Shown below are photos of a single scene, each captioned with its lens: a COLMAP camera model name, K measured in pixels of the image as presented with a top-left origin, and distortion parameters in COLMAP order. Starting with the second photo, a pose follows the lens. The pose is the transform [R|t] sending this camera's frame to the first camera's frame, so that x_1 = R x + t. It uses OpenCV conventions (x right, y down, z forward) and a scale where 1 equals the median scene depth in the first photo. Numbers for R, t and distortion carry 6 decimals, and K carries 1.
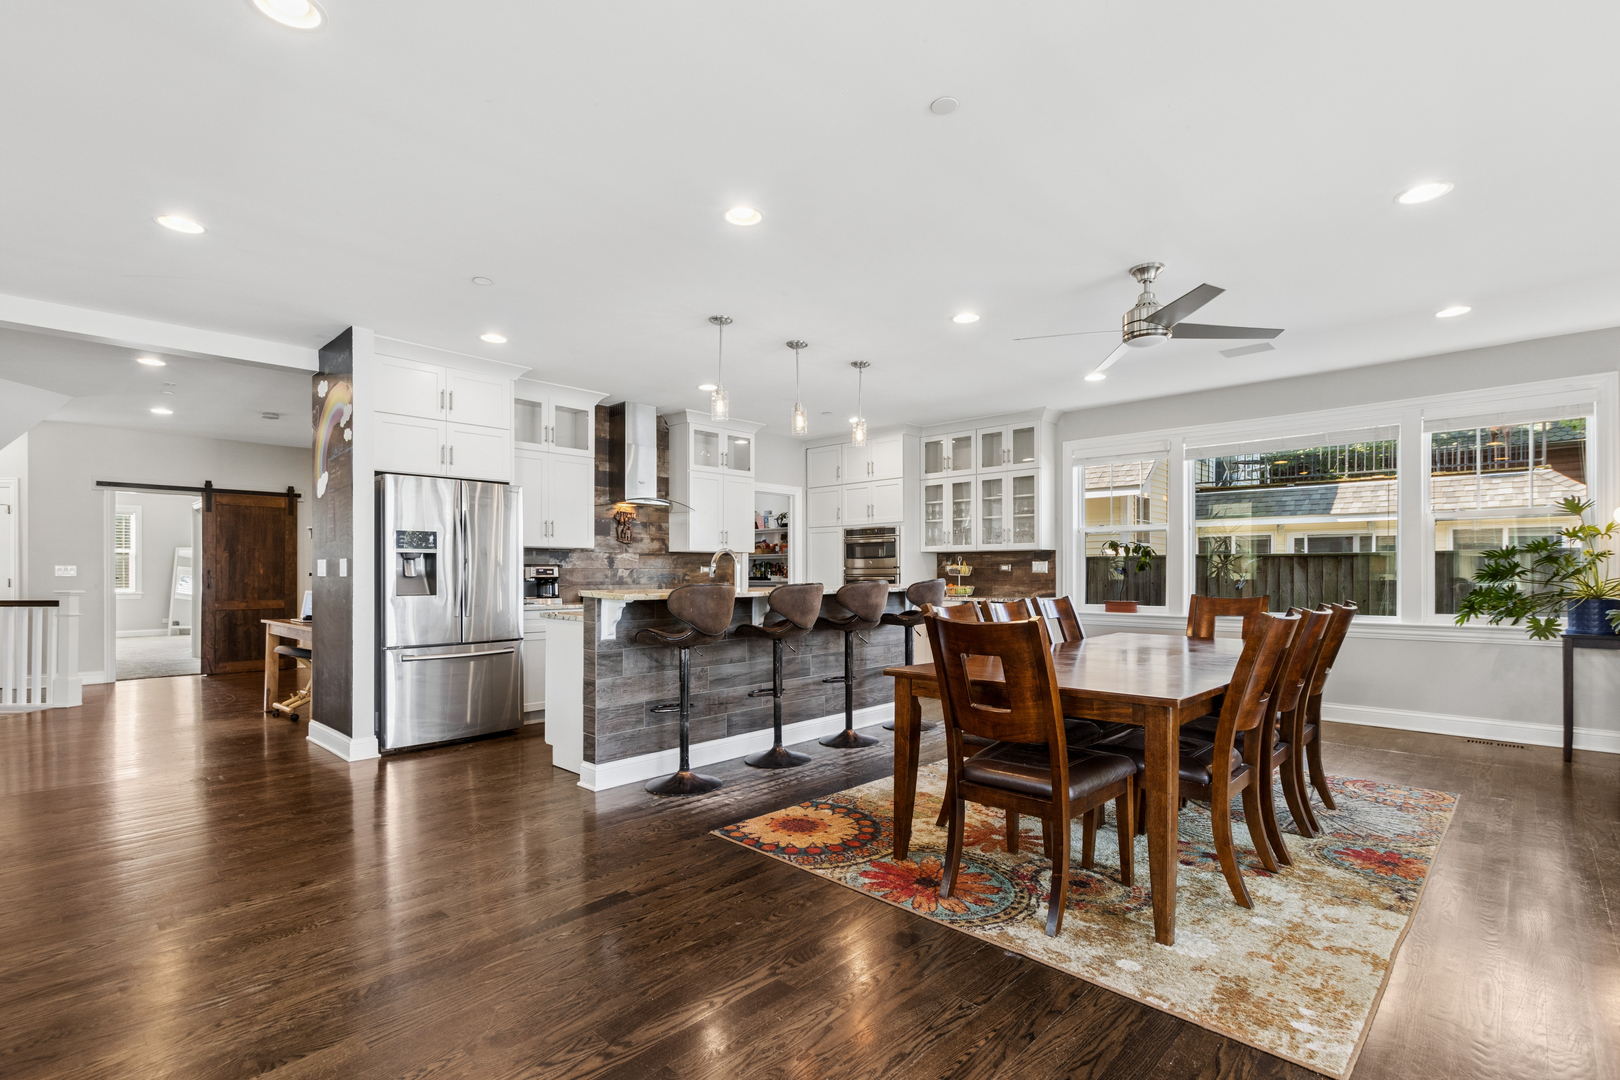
lens RADIAL K [[745.7, 0, 805.5], [0, 745.7, 595.2], [0, 0, 1]] dist [0.002831, -0.002610]
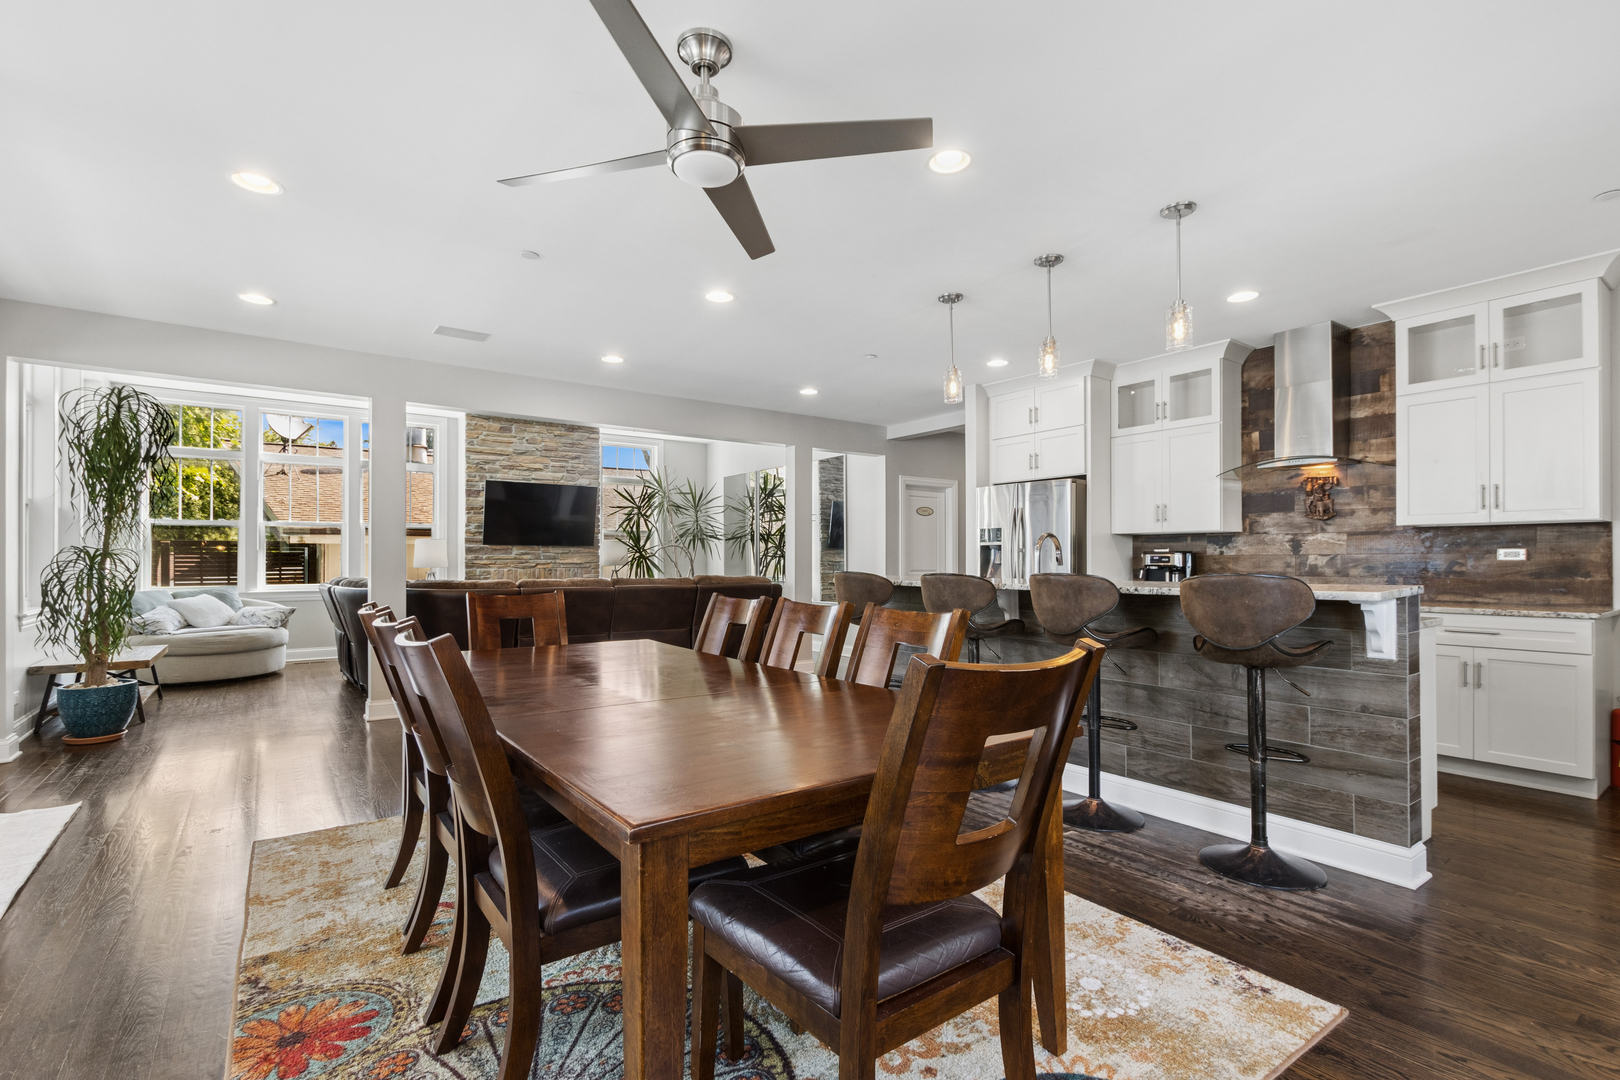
lens RADIAL K [[745.7, 0, 813.5], [0, 745.7, 560.9], [0, 0, 1]] dist [0.002831, -0.002610]
pose [[-0.171720, 0.001232, -0.985145, 0.537747], [-0.028915, 0.999562, 0.006290, -0.019526], [0.984721, 0.029565, -0.171609, 0.621616]]
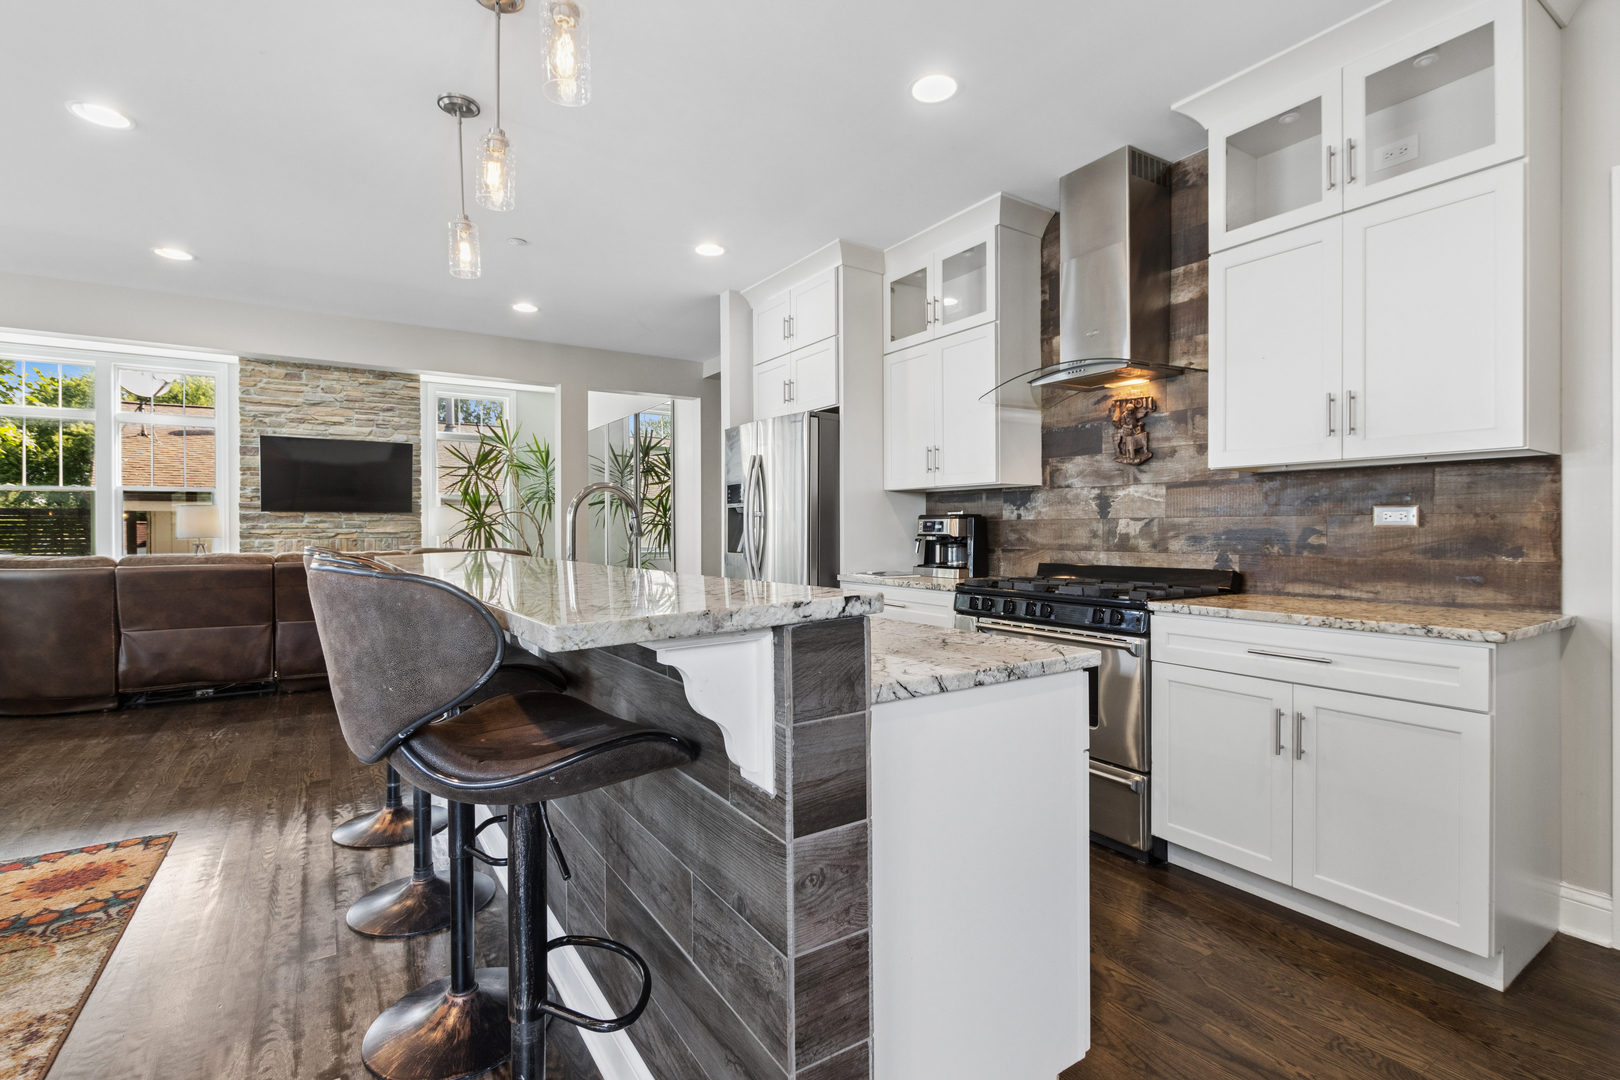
lens RADIAL K [[745.7, 0, 818.4], [0, 745.7, 536.1], [0, 0, 1]] dist [0.002831, -0.002610]
pose [[-0.223323, 0.011132, -0.974681, 0.252577], [-0.026215, 0.999505, 0.017422, -0.026763], [0.974392, 0.029442, -0.222920, 0.884719]]
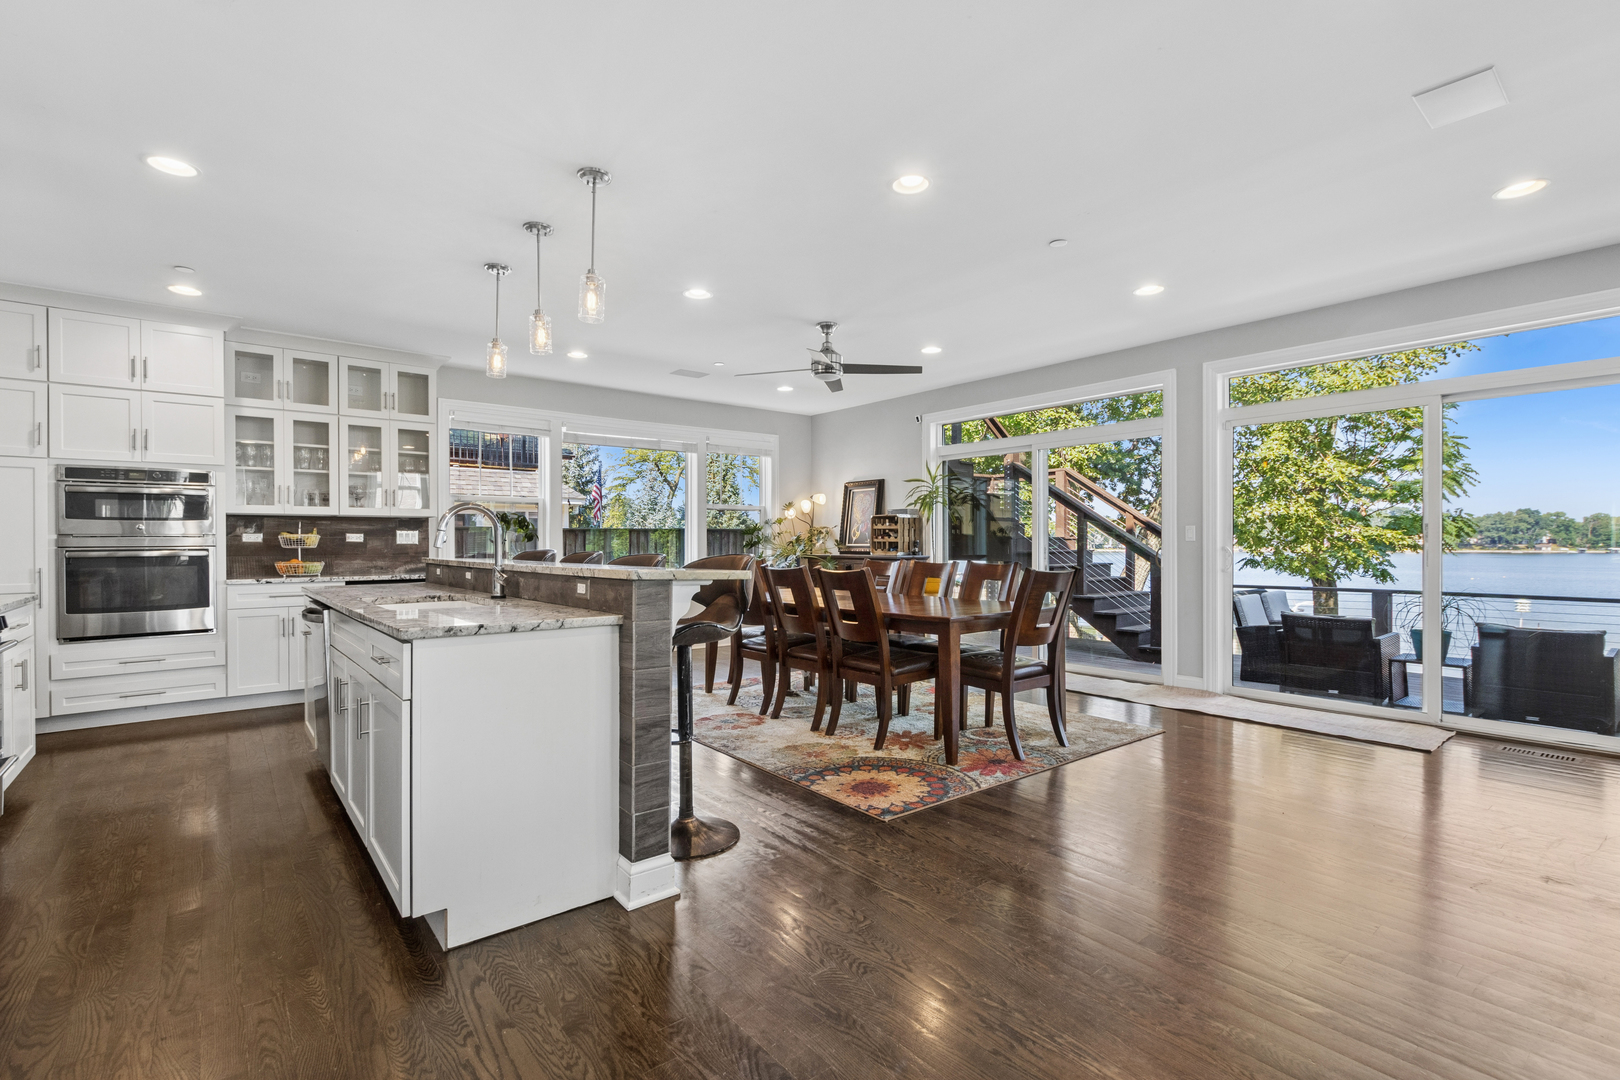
lens RADIAL K [[745.7, 0, 823.1], [0, 745.7, 536.3], [0, 0, 1]] dist [0.002831, -0.002610]
pose [[0.119756, 0.009729, 0.992756, -0.489410], [0.035036, 0.999288, -0.014019, -0.010394], [-0.992185, 0.036461, 0.119330, 0.442516]]
